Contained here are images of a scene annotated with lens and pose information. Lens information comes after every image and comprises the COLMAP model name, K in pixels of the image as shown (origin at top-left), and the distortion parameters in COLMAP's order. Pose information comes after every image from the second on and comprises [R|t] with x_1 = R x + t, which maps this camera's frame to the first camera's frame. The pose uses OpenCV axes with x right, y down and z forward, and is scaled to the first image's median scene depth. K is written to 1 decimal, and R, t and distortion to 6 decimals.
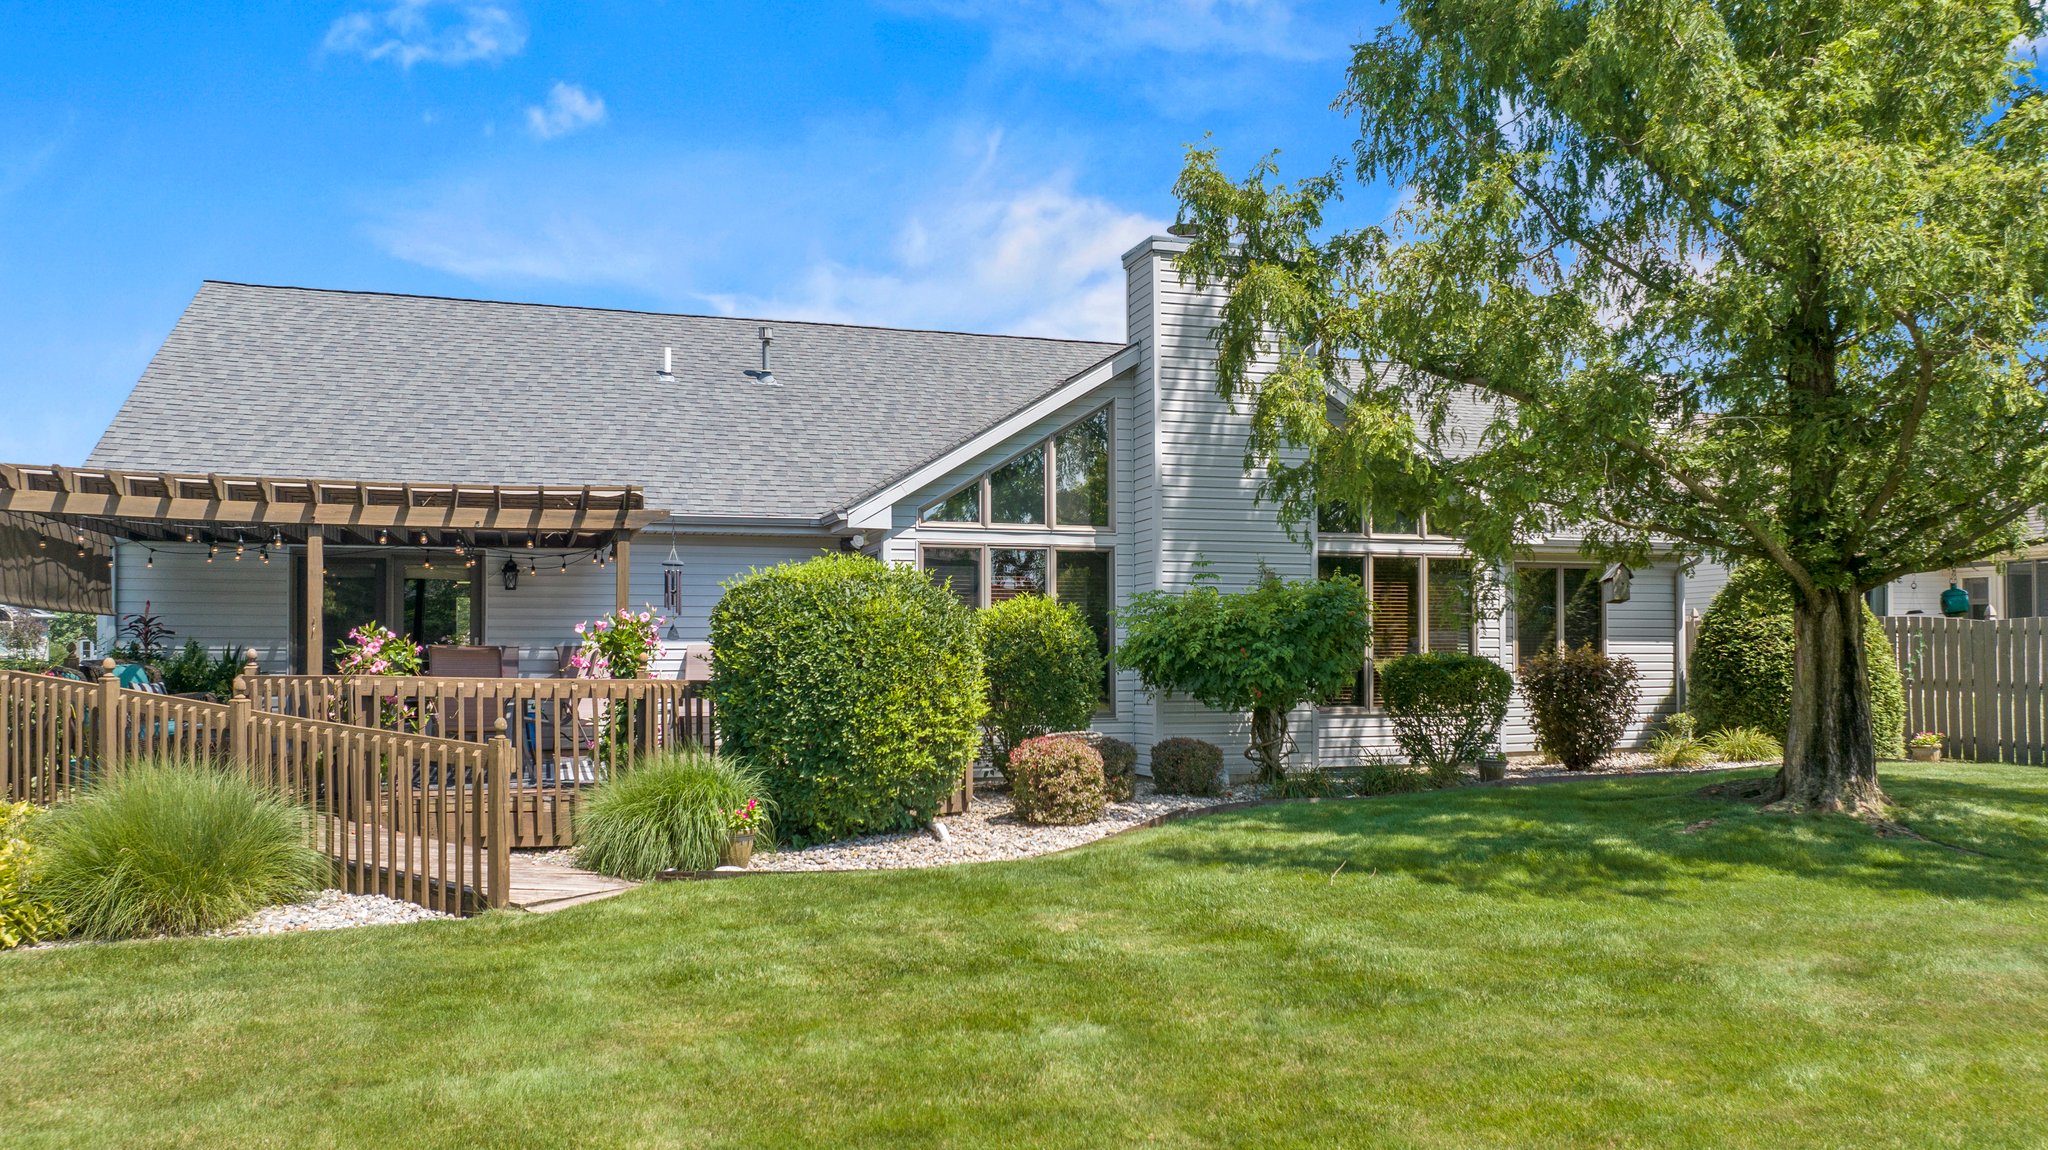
lens RADIAL K [[1459.8, 0, 1030.3], [0, 1459.8, 572.0], [0, 0, 1]] dist [-0.015178, -0.009152]
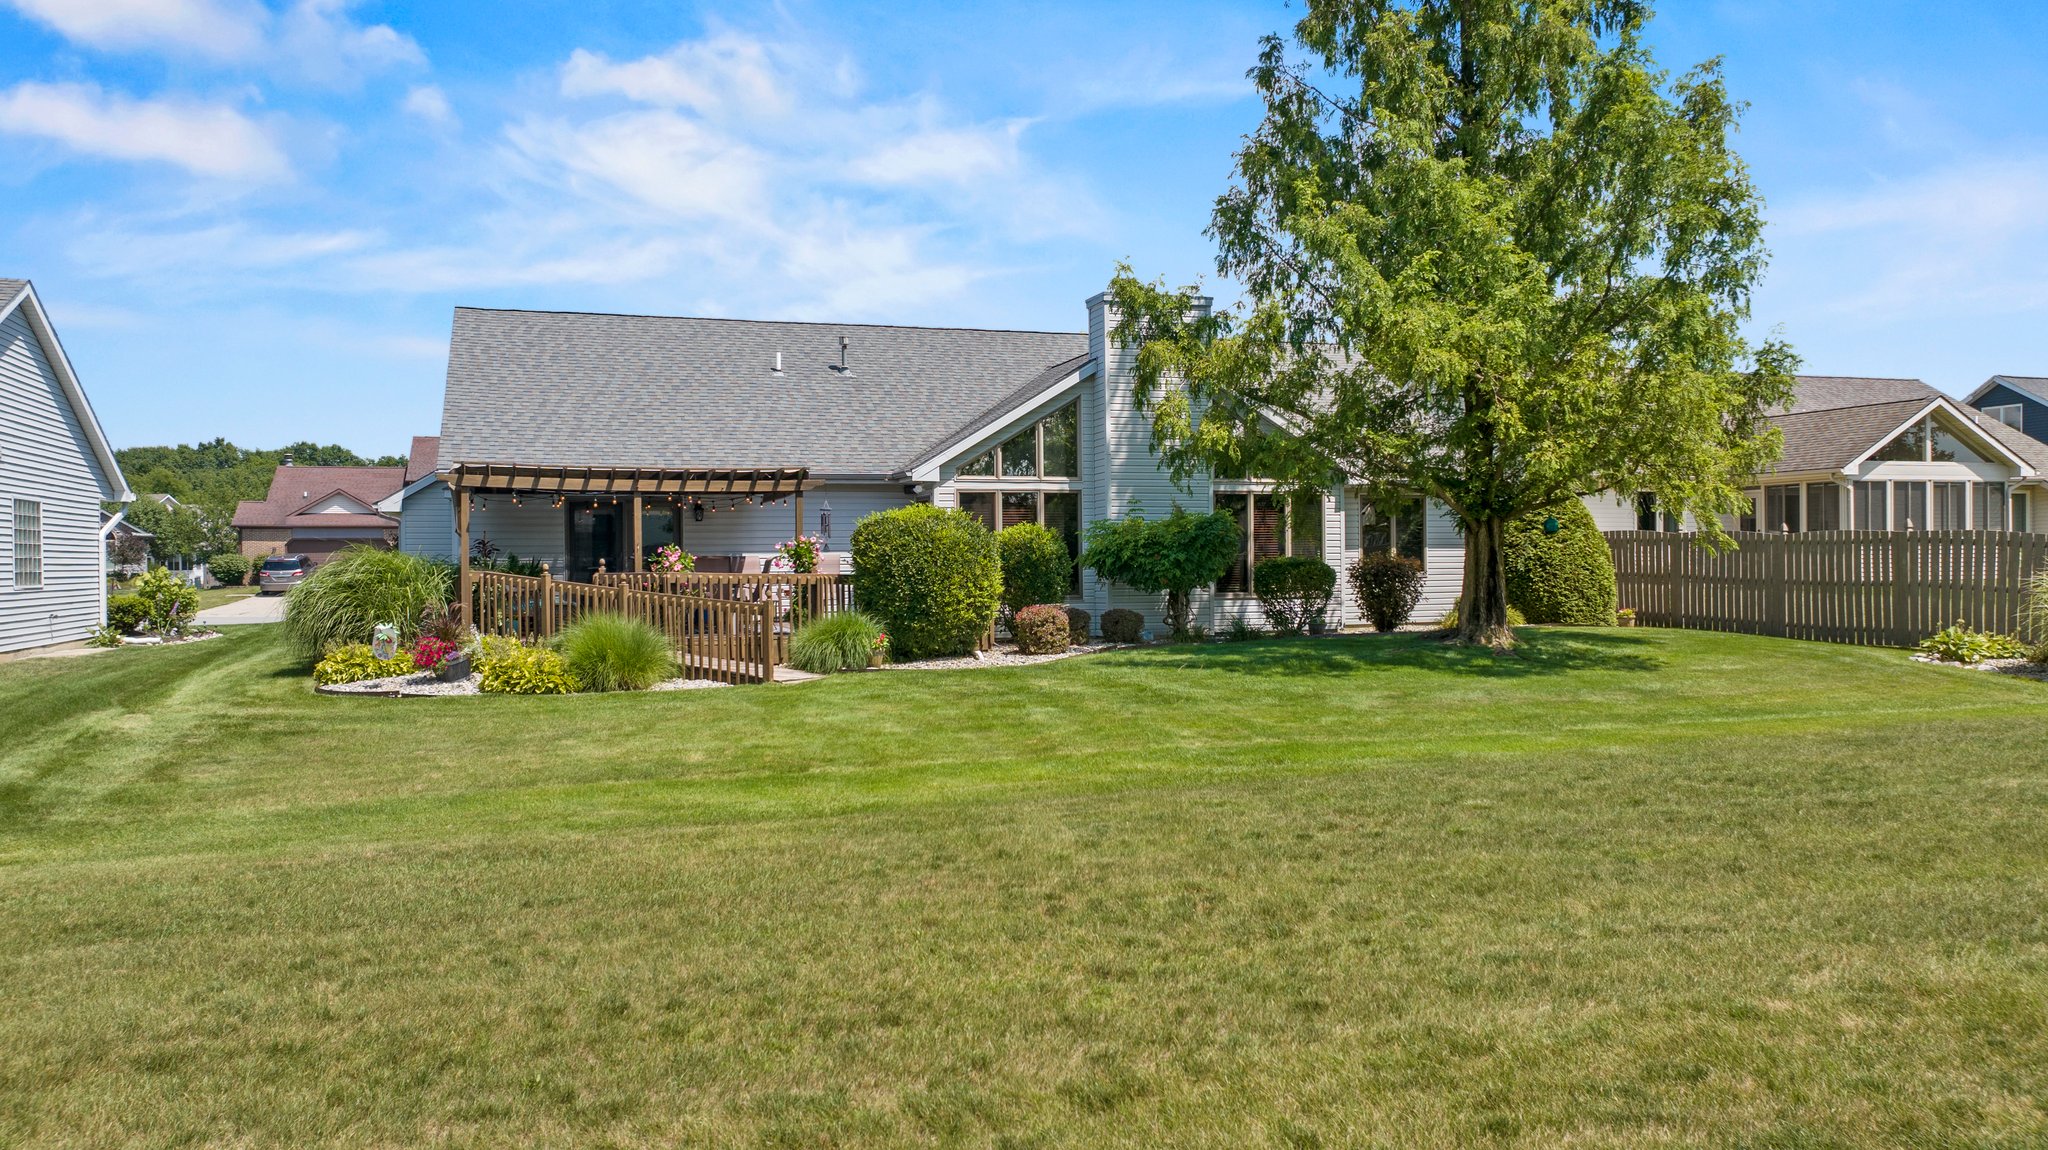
lens RADIAL K [[1459.8, 0, 1030.3], [0, 1459.8, 572.0], [0, 0, 1]] dist [-0.015178, -0.009152]
pose [[0.999972, -0.007412, -0.001152, 0.005016], [0.007469, 0.998069, 0.061665, -0.029353], [0.000693, -0.061672, 0.998096, -0.616759]]
